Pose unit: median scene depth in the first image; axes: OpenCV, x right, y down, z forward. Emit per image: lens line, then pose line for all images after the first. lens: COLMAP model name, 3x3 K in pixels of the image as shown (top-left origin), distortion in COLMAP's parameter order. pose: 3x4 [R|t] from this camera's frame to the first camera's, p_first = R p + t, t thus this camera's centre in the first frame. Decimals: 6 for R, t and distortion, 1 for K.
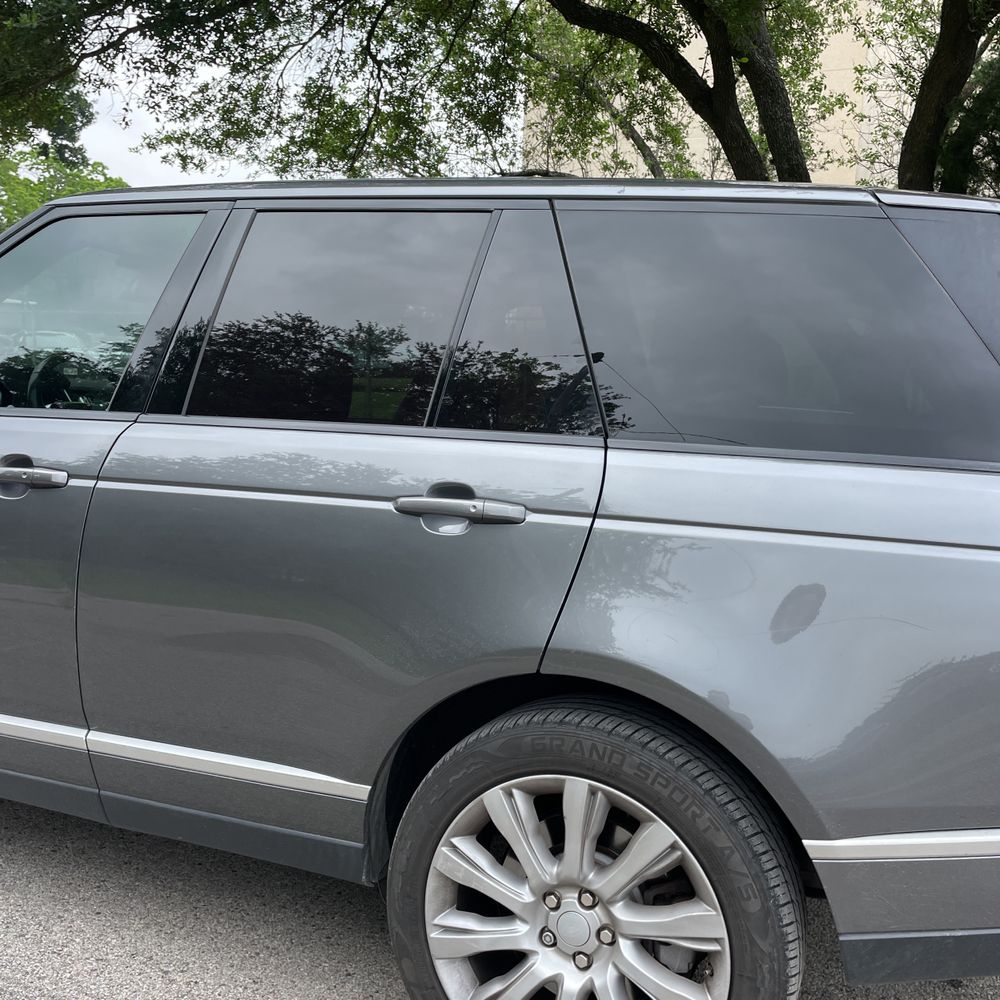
lens RADIAL K [[1017.9, 0, 503.3], [0, 1017.9, 503.1], [0, 0, 1]] dist [0.099507, -0.131888]
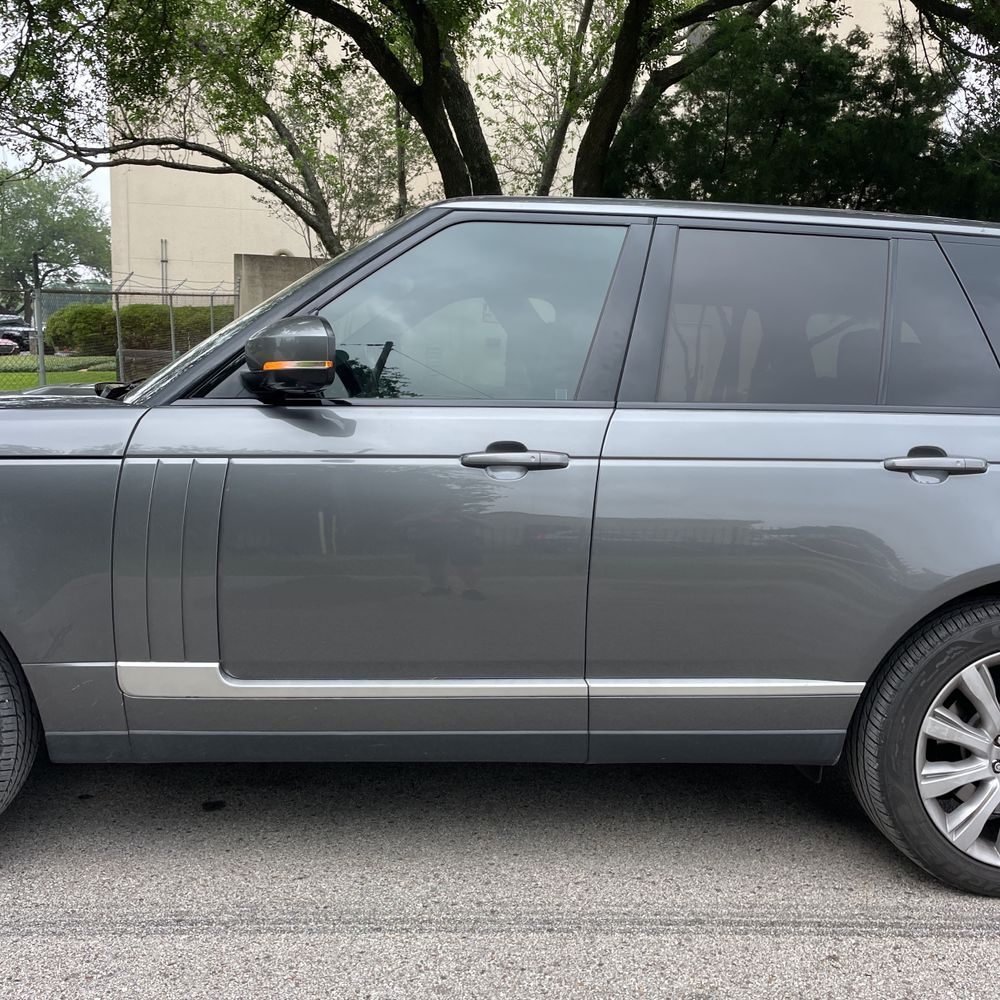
lens RADIAL K [[1021.0, 0, 498.9], [0, 1021.0, 496.3], [0, 0, 1]] dist [0.102169, -0.140374]
pose [[0.898195, -0.062812, 0.435086, -1.136589], [0.056555, 0.998025, 0.027330, -0.022037], [-0.435943, 0.000058, 0.899974, 0.023801]]
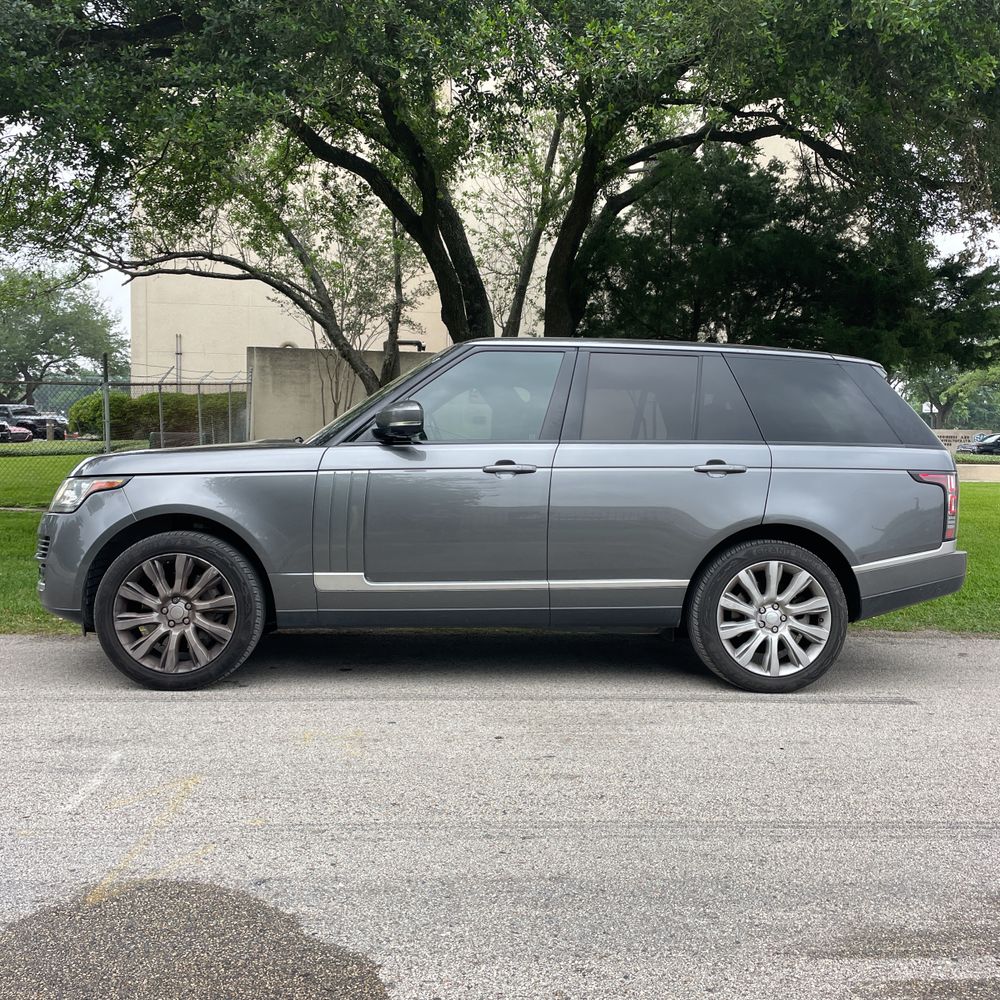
lens RADIAL K [[1017.9, 0, 503.3], [0, 1017.9, 503.1], [0, 0, 1]] dist [0.099507, -0.131888]
pose [[0.888370, -0.050536, 0.456338, -1.744966], [0.077689, 0.996137, -0.040925, 0.157685], [-0.452507, 0.071809, 0.888865, -1.095657]]
